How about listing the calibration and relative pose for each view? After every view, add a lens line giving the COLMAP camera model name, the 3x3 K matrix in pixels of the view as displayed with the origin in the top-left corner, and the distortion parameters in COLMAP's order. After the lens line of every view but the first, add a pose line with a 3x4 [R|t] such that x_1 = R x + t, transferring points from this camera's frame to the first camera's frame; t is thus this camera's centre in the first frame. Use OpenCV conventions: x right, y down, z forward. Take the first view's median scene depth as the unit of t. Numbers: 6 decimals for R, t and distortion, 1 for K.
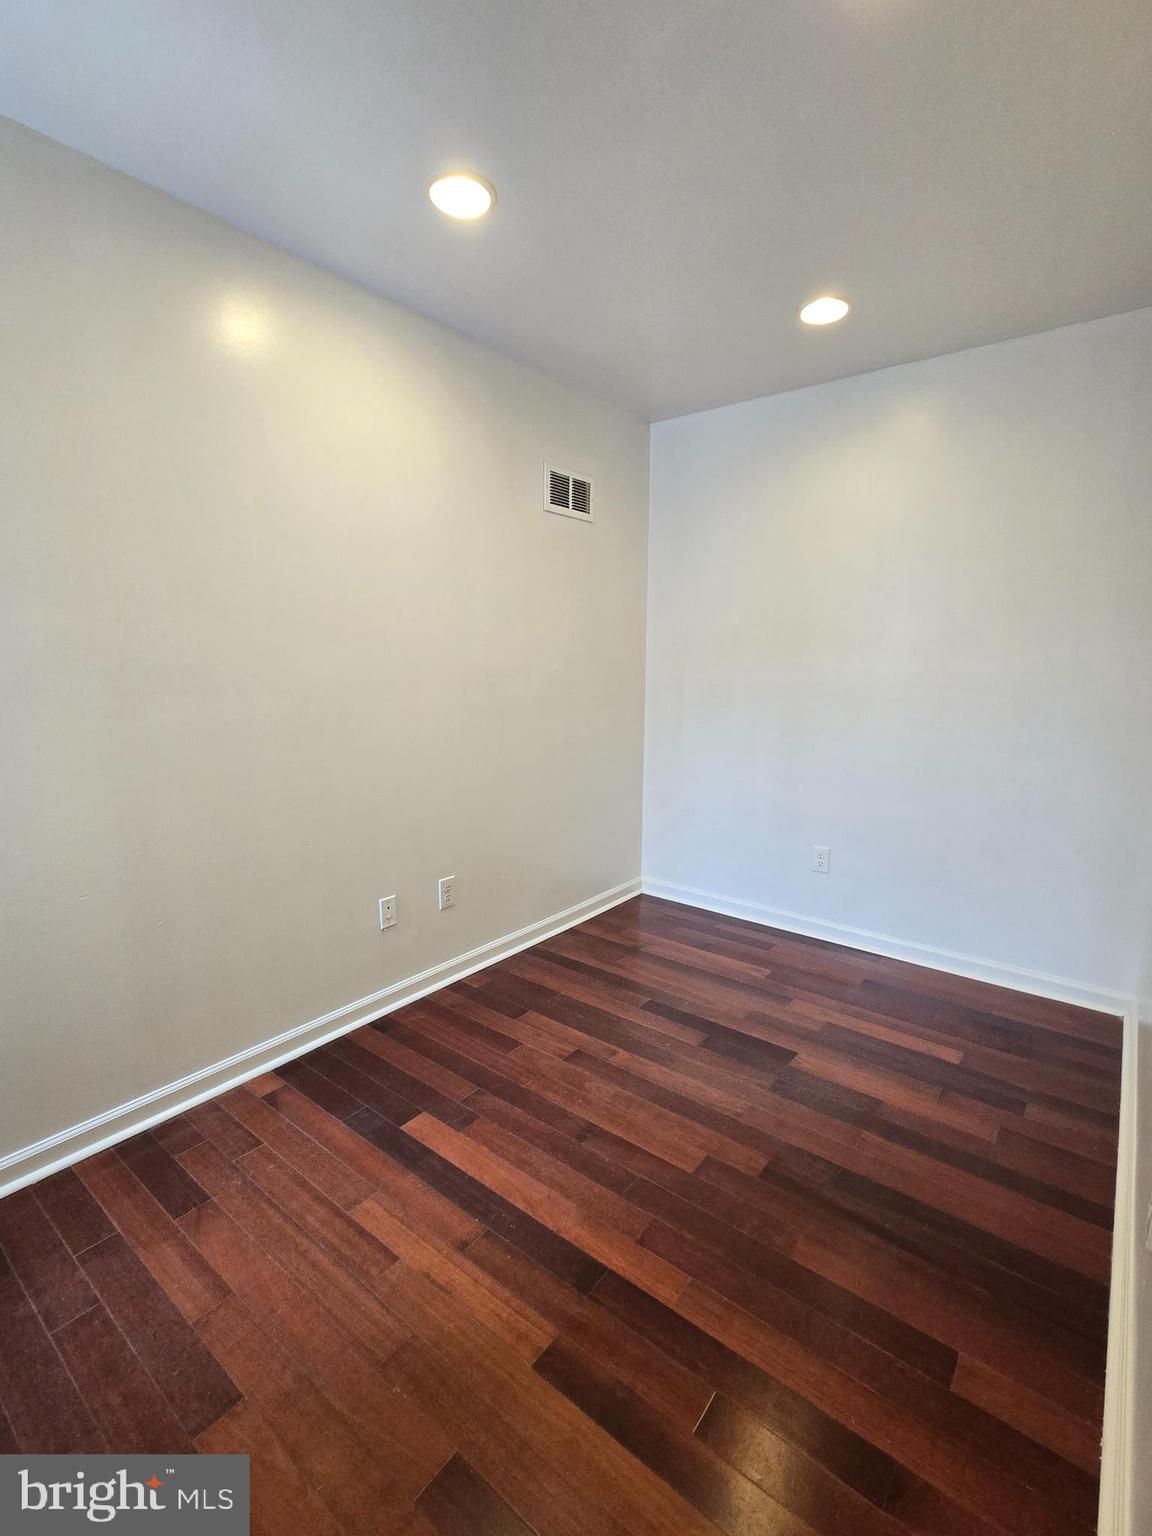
lens RADIAL K [[693.2, 0, 588.4], [0, 693.2, 774.5], [0, 0, 1]] dist [-0.000245, 0.000588]
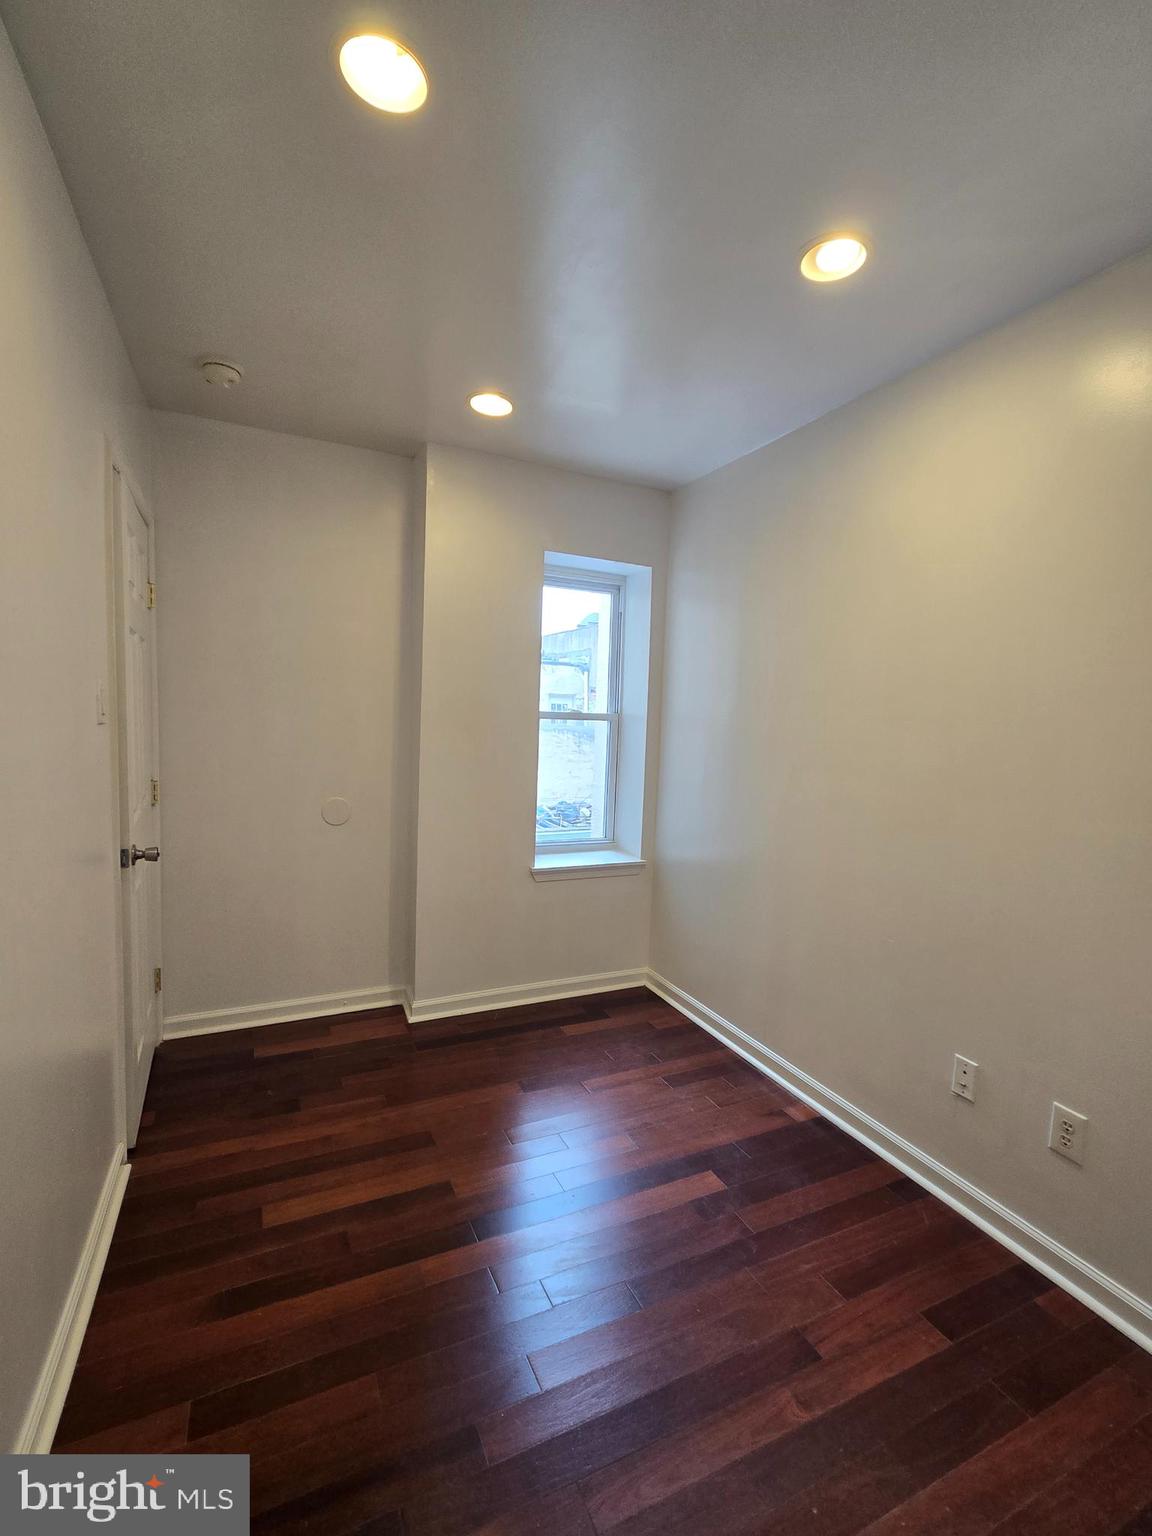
lens RADIAL K [[693.2, 0, 588.4], [0, 693.2, 774.5], [0, 0, 1]] dist [-0.000245, 0.000588]
pose [[-0.447334, 0.052962, -0.892797, 0.688575], [-0.188113, 0.970343, 0.151816, -0.203524], [0.874360, 0.235860, -0.424105, 1.052330]]
